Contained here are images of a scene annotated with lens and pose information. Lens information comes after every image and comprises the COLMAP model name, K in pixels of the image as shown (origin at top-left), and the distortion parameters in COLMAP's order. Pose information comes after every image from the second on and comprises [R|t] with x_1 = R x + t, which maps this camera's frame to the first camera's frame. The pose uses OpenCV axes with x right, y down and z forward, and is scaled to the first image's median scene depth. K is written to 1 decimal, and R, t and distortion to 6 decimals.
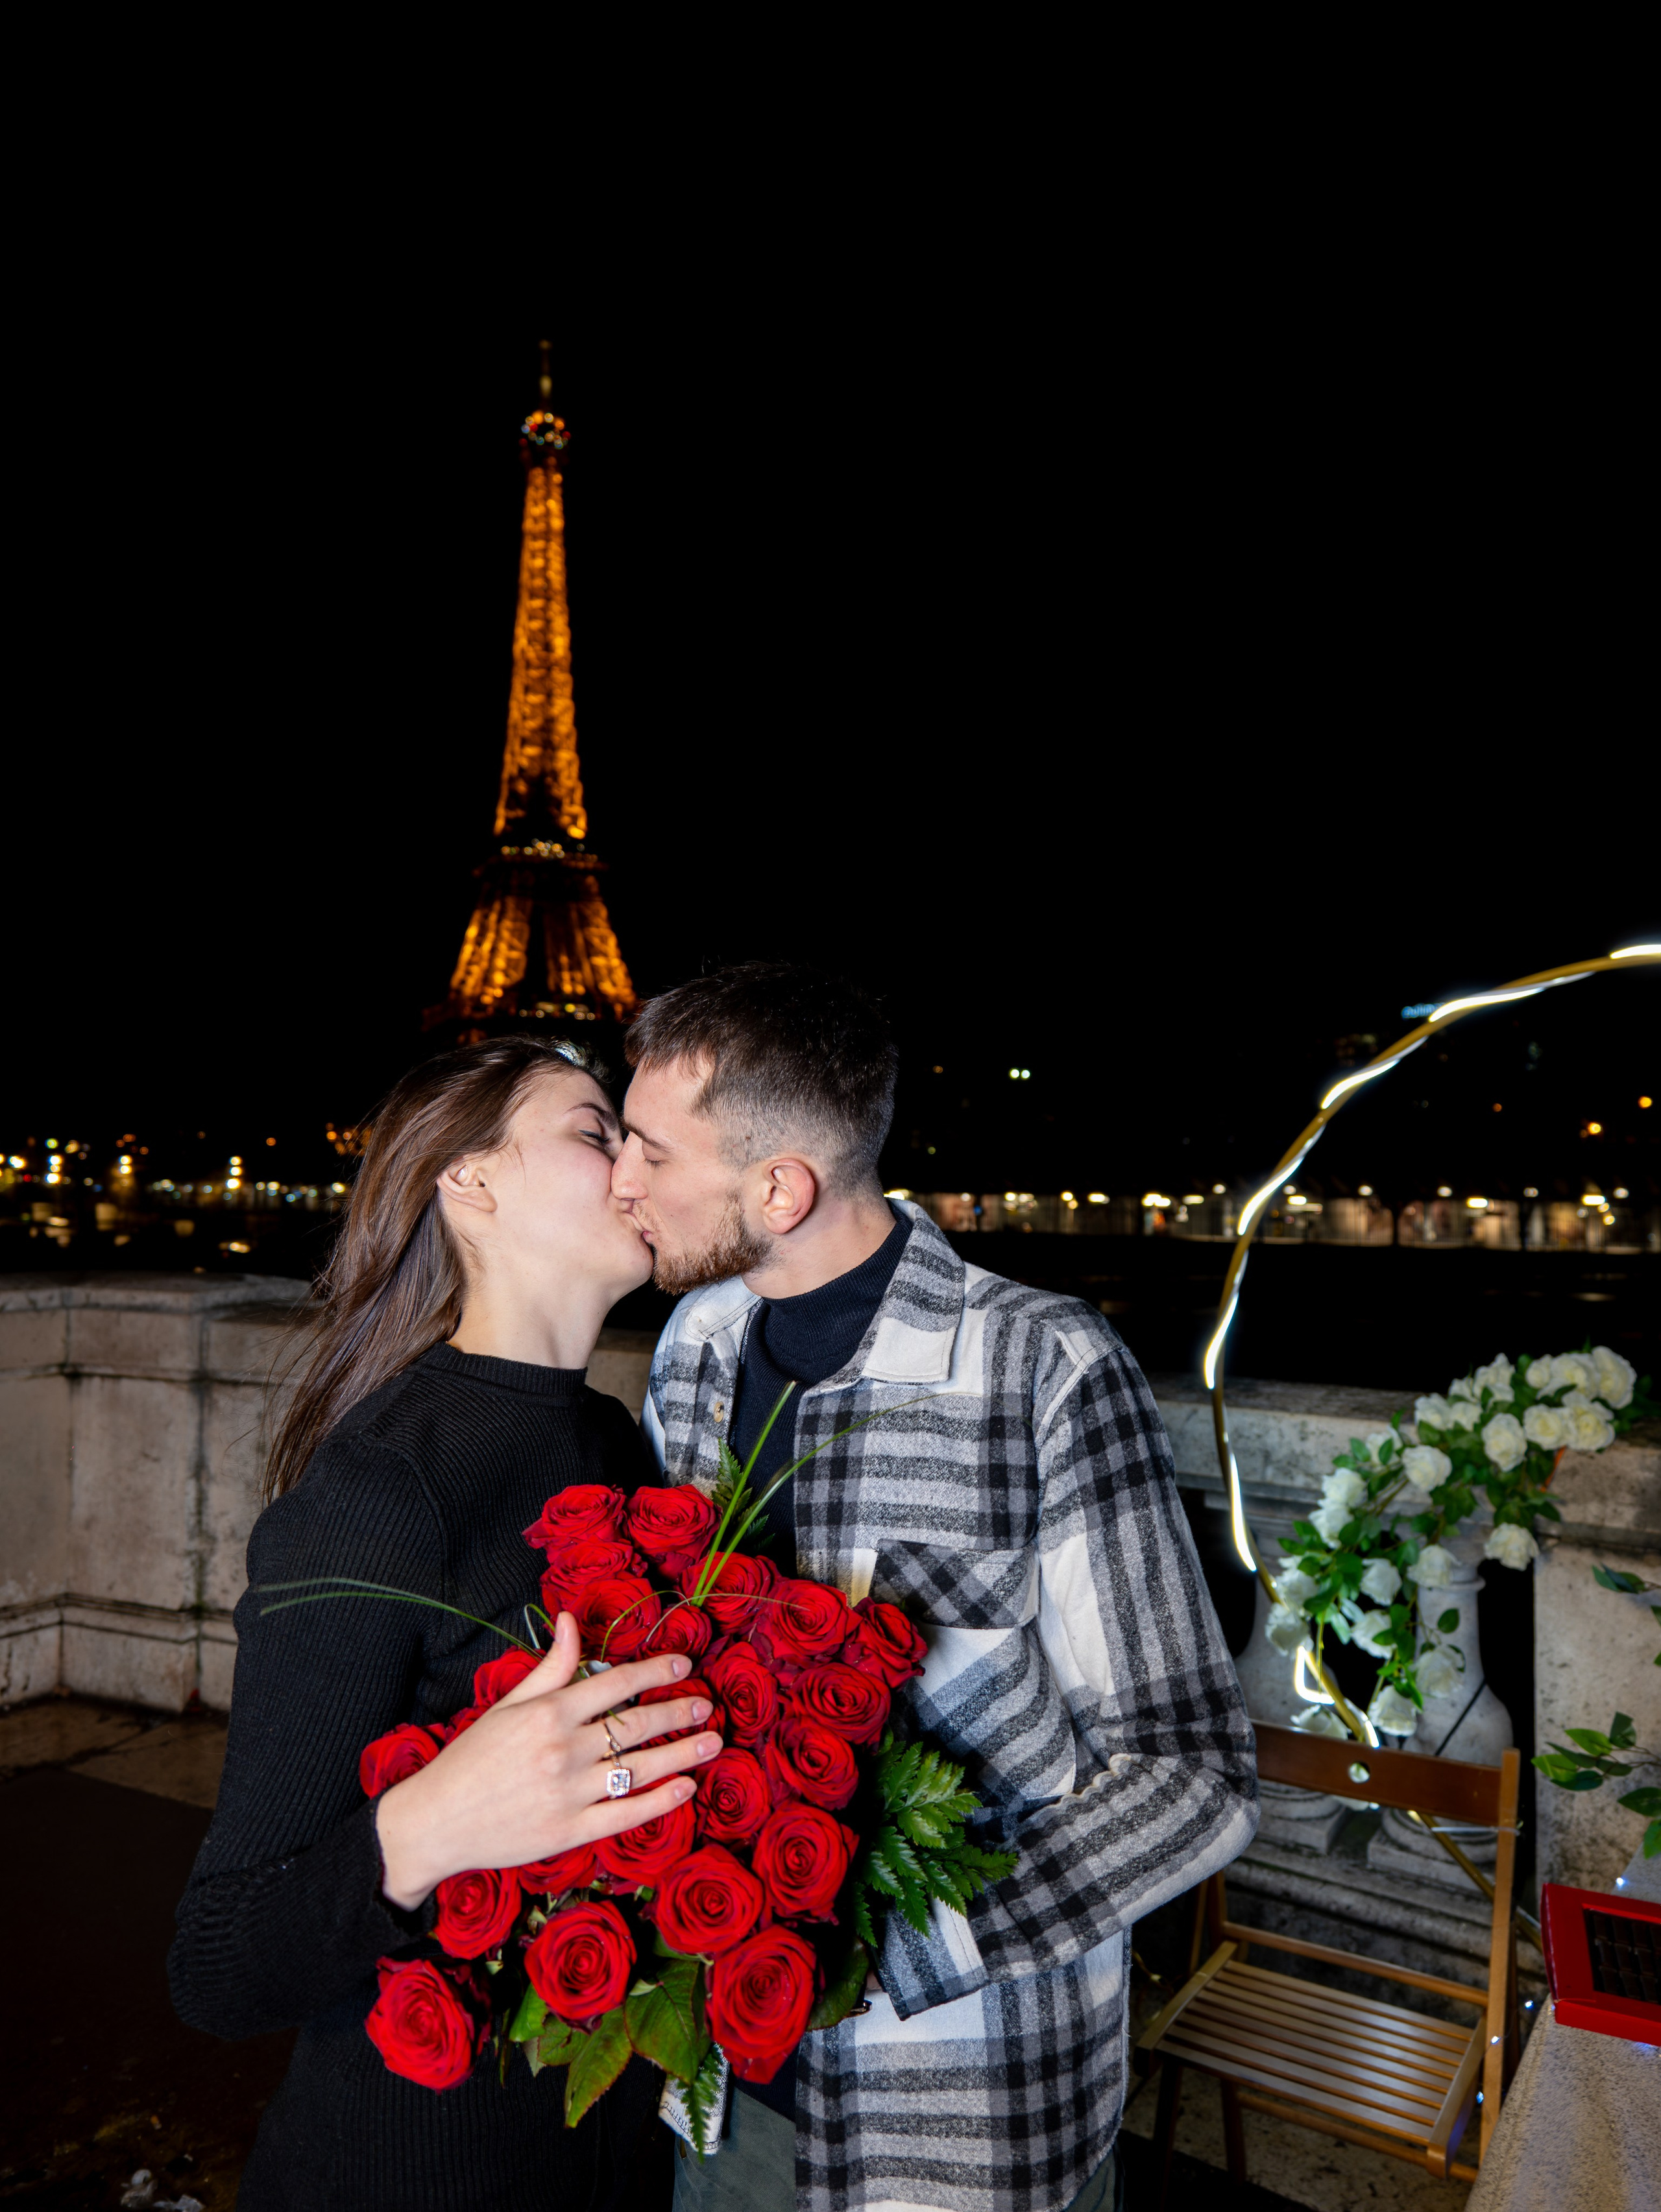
lens RADIAL K [[1452.4, 0, 846.4], [0, 1452.4, 1108.8], [0, 0, 1]] dist [-0.034523, 0.026217]
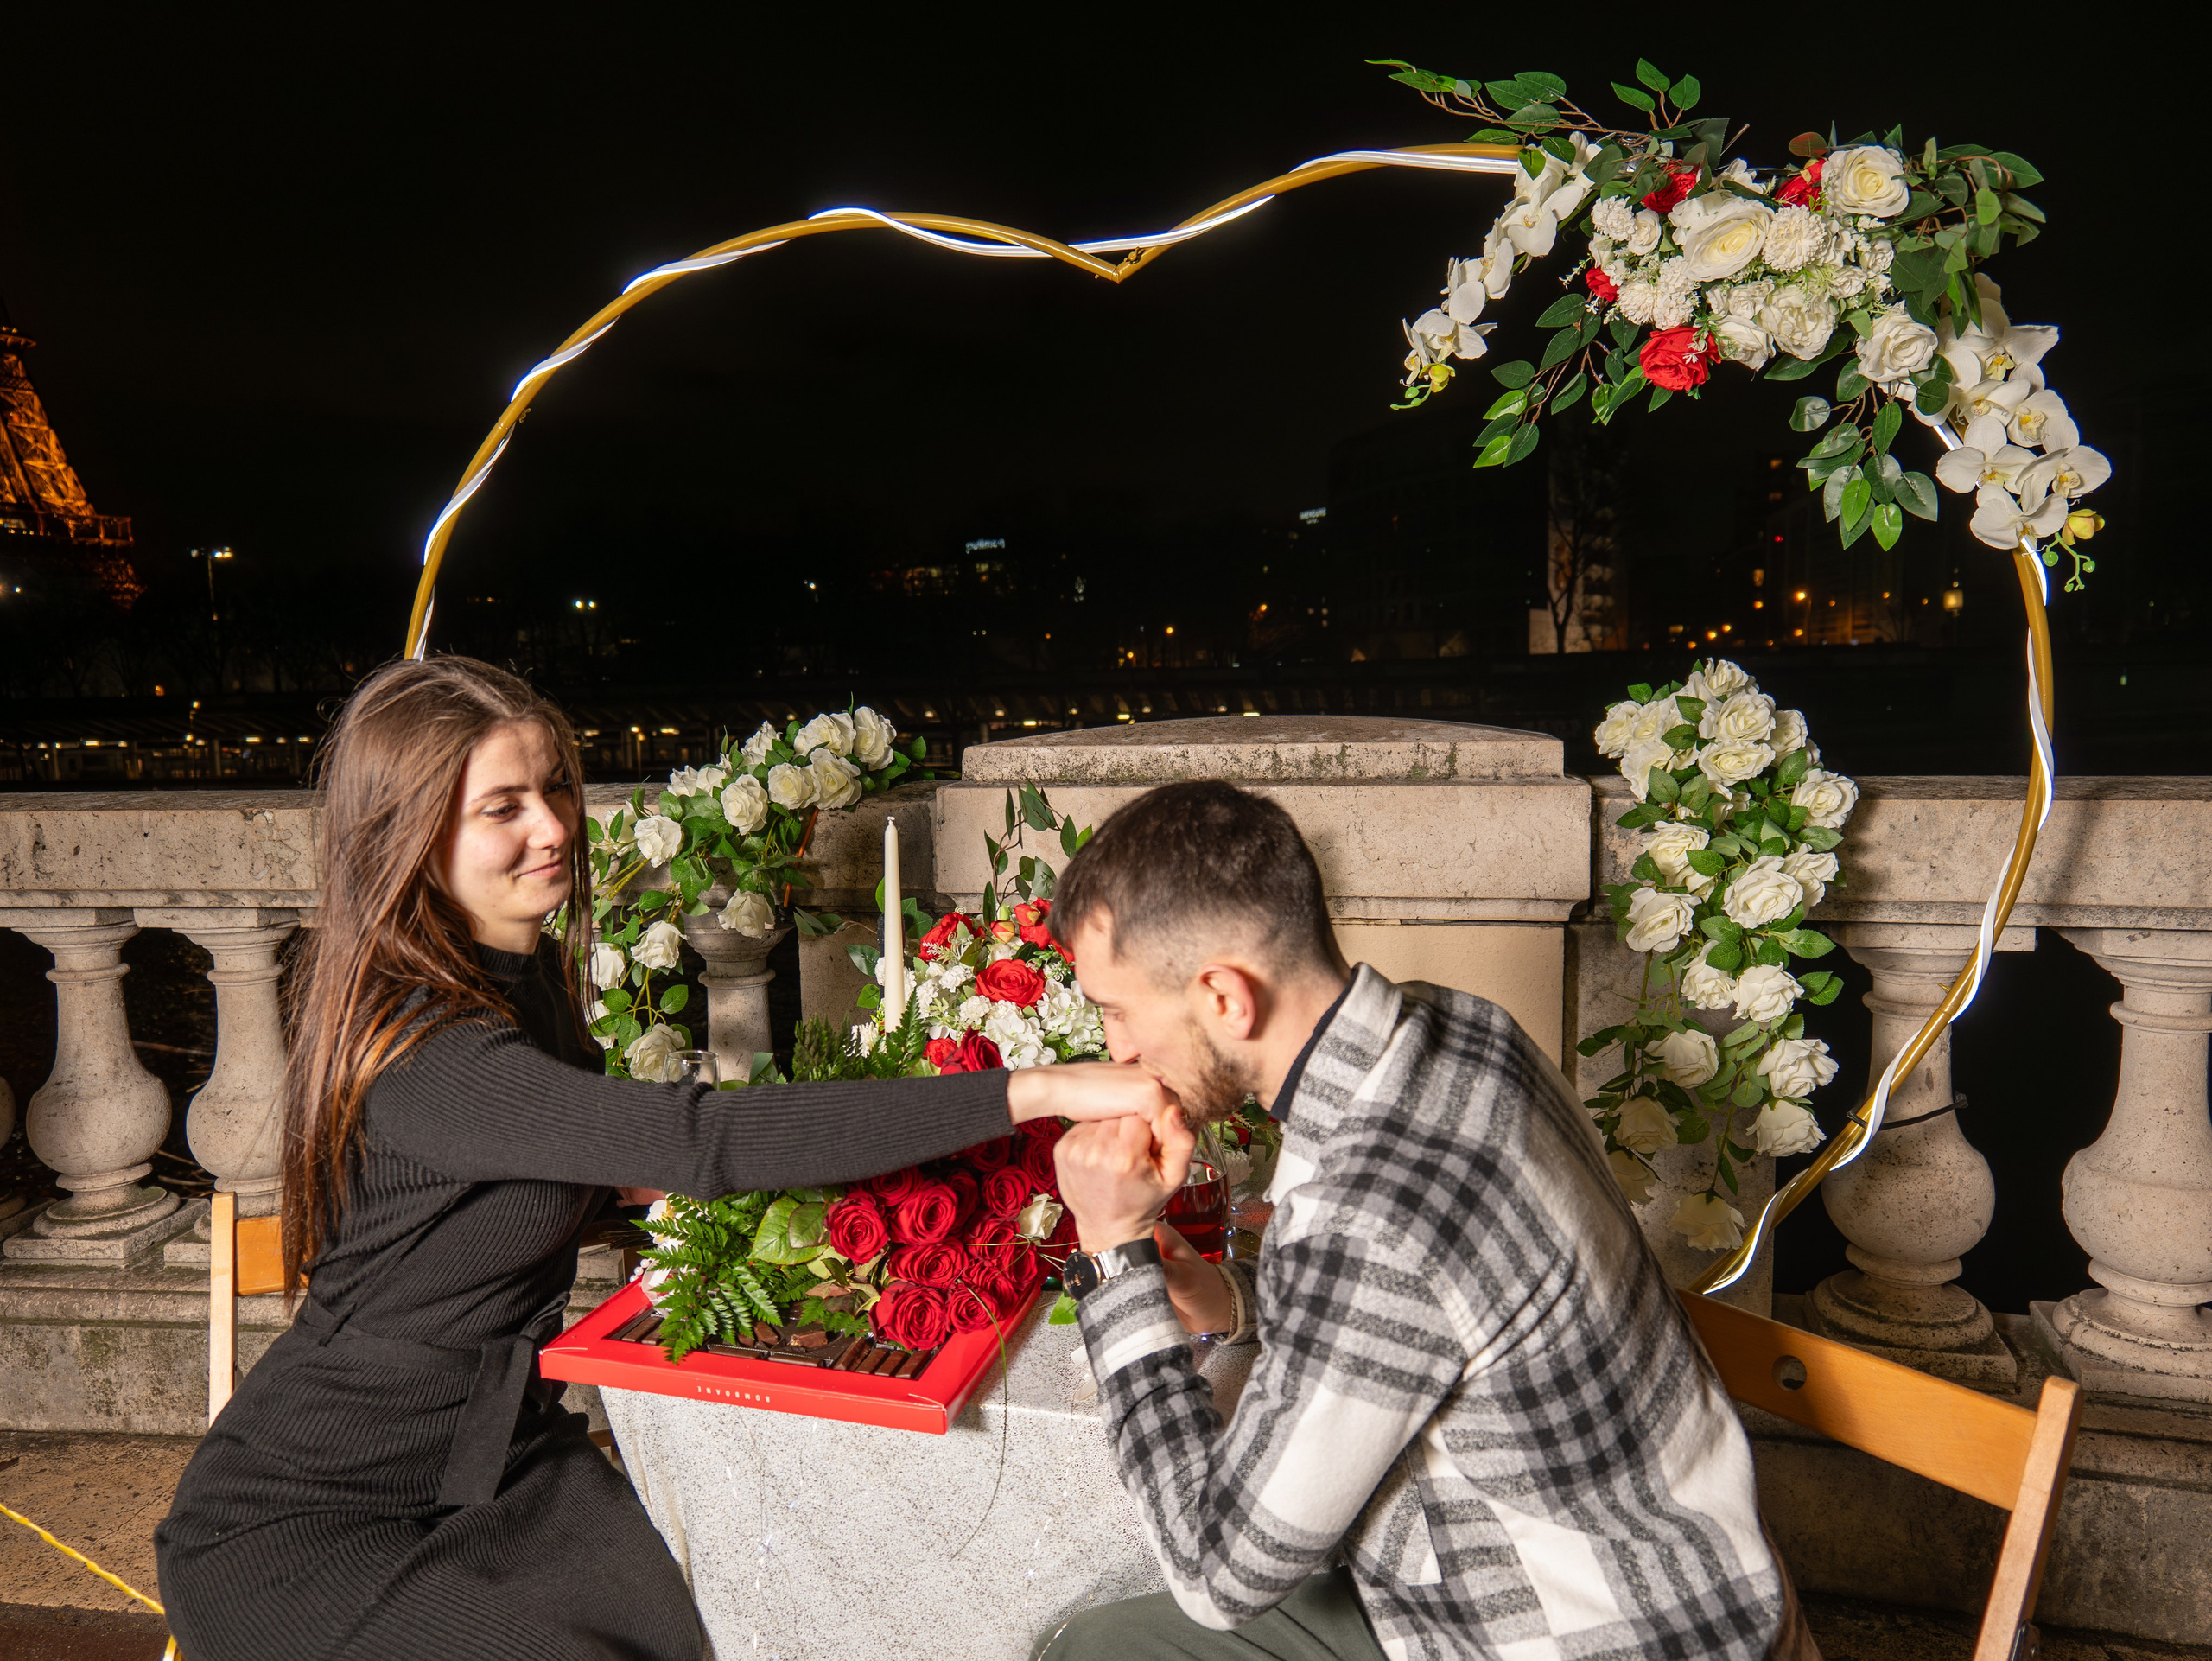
lens RADIAL K [[1452.4, 0, 1103.2], [0, 1452.4, 836.4], [0, 0, 1]] dist [-0.034523, 0.026217]
pose [[0.897062, -0.065453, 0.437030, 0.149102], [0.006664, 0.990861, 0.134719, 0.075270], [-0.441854, -0.117939, 0.889301, 0.053863]]
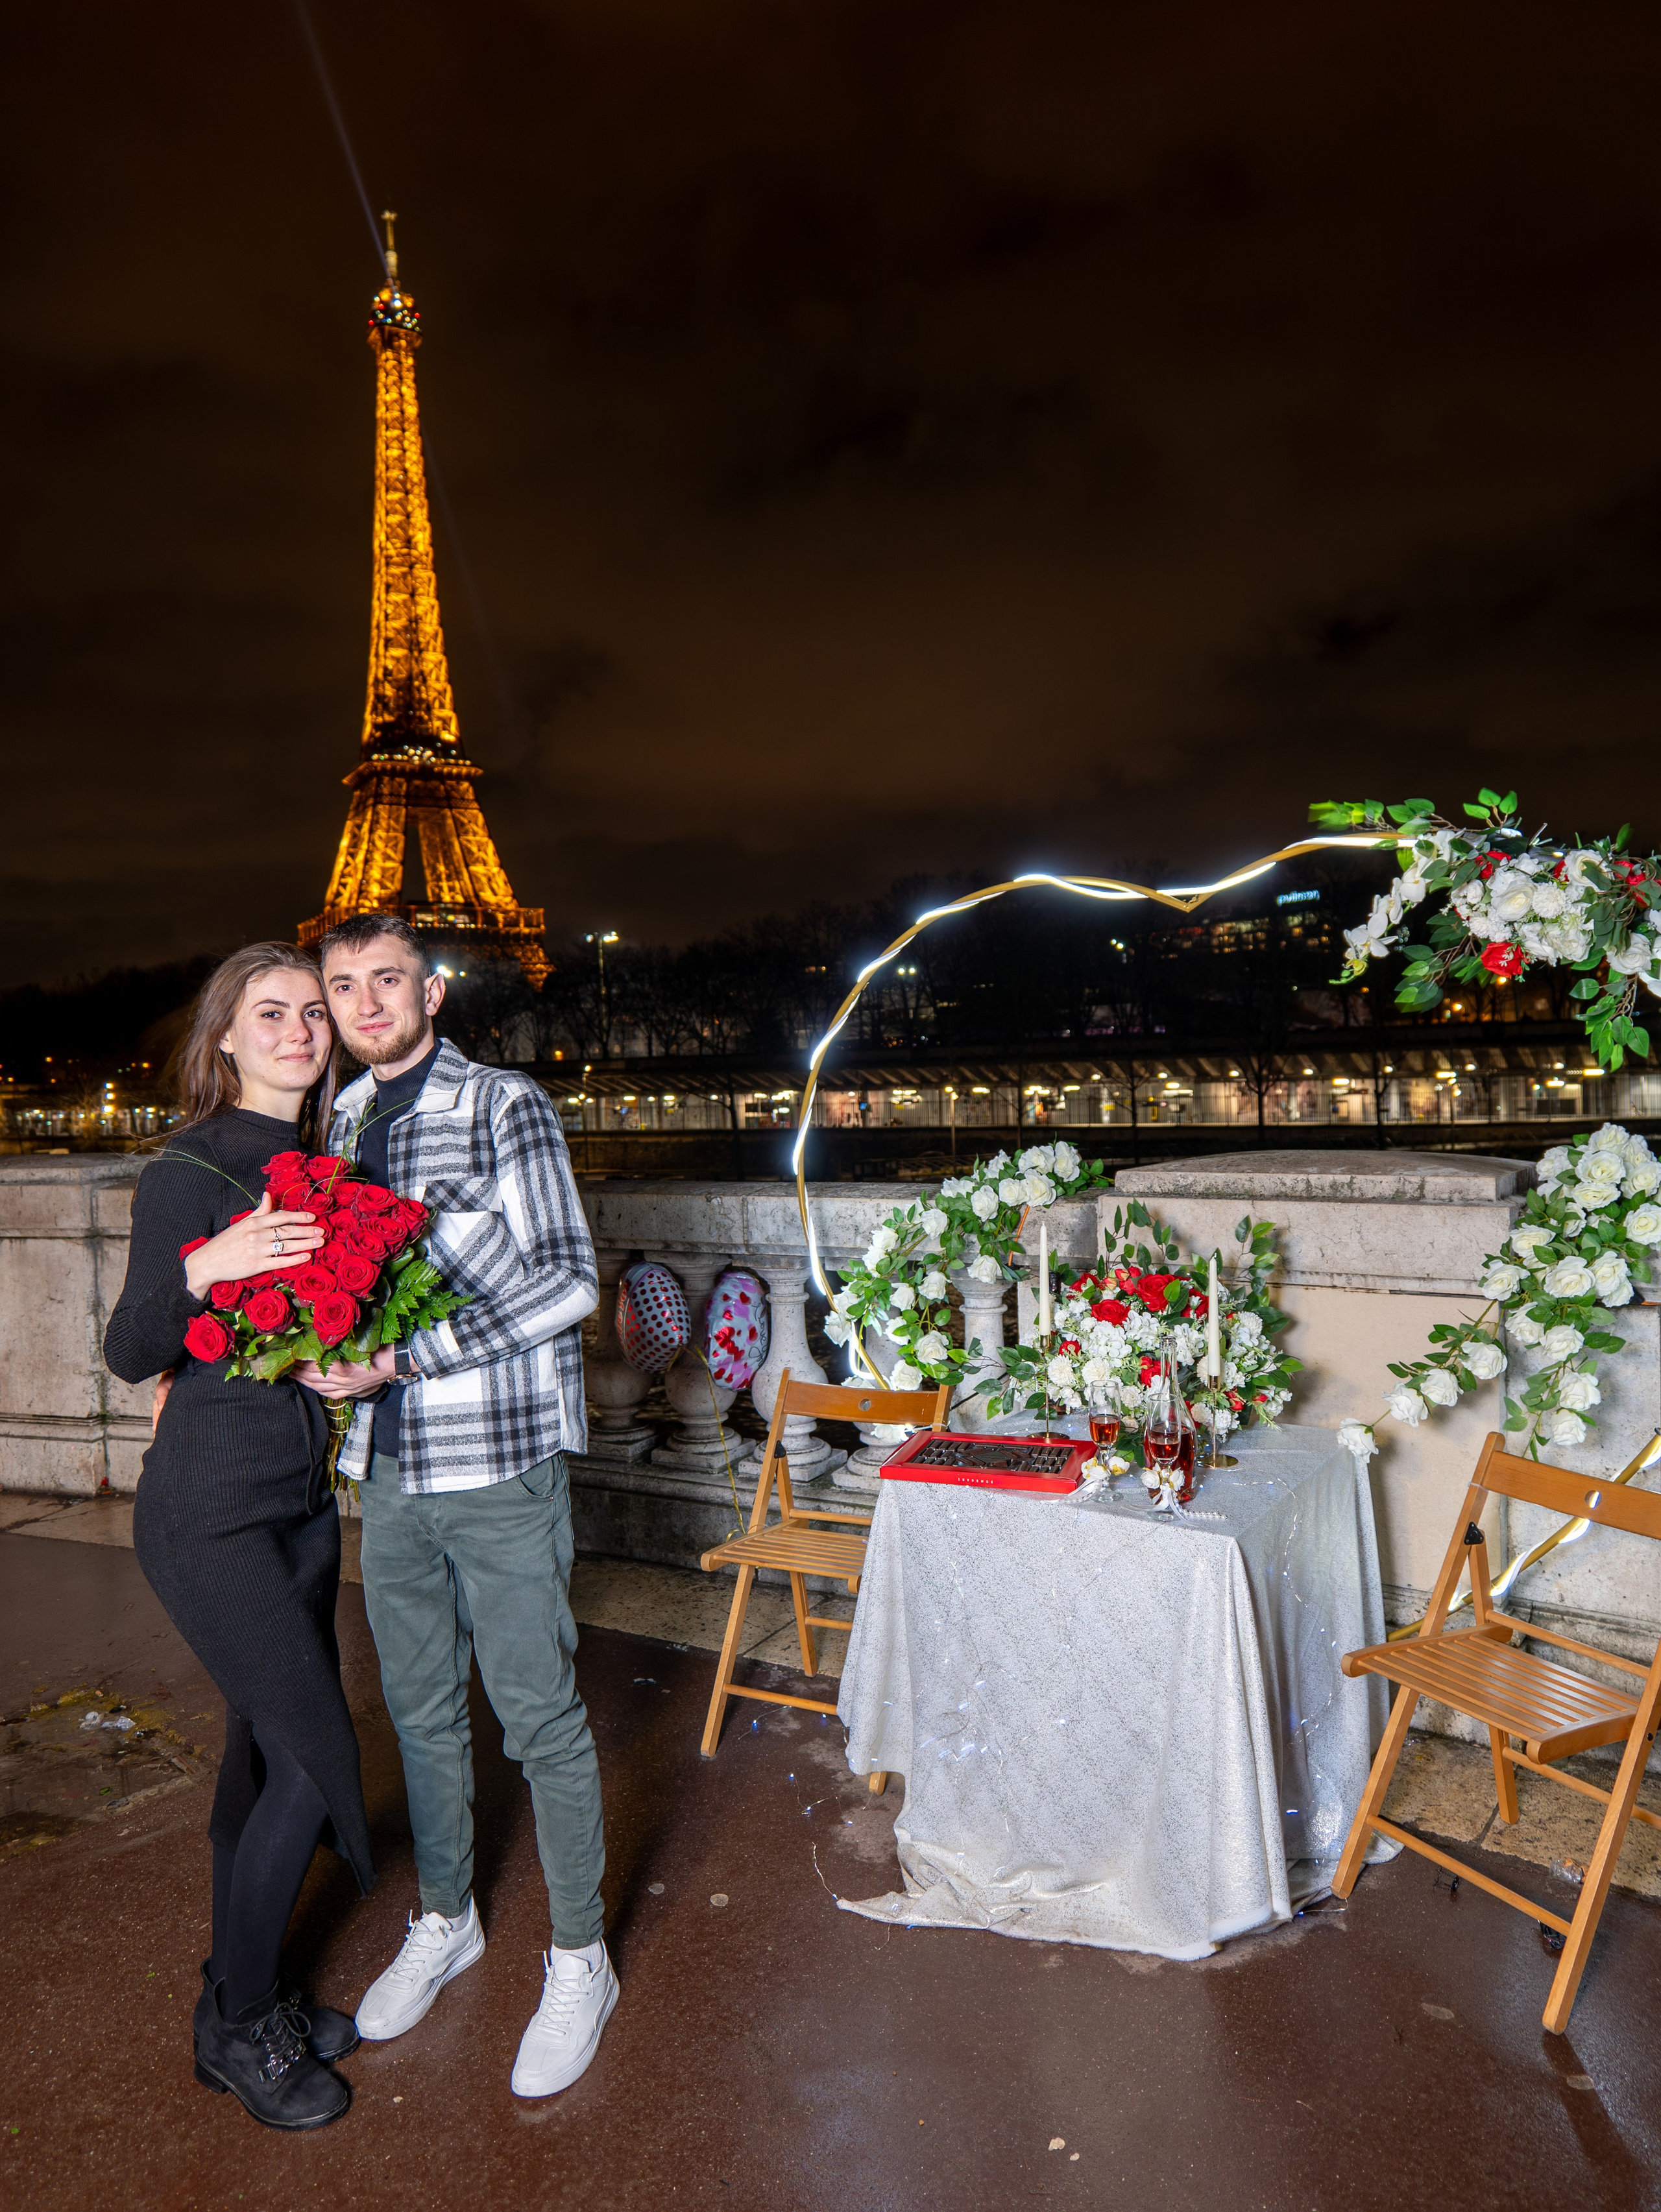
lens RADIAL K [[1452.4, 0, 839.1], [0, 1452.4, 1104.6], [0, 0, 1]] dist [-0.034523, 0.026217]
pose [[0.996987, -0.037425, 0.067948, 0.117881], [0.032931, 0.997269, 0.066105, 0.013270], [-0.070237, -0.063668, 0.995496, -0.286263]]
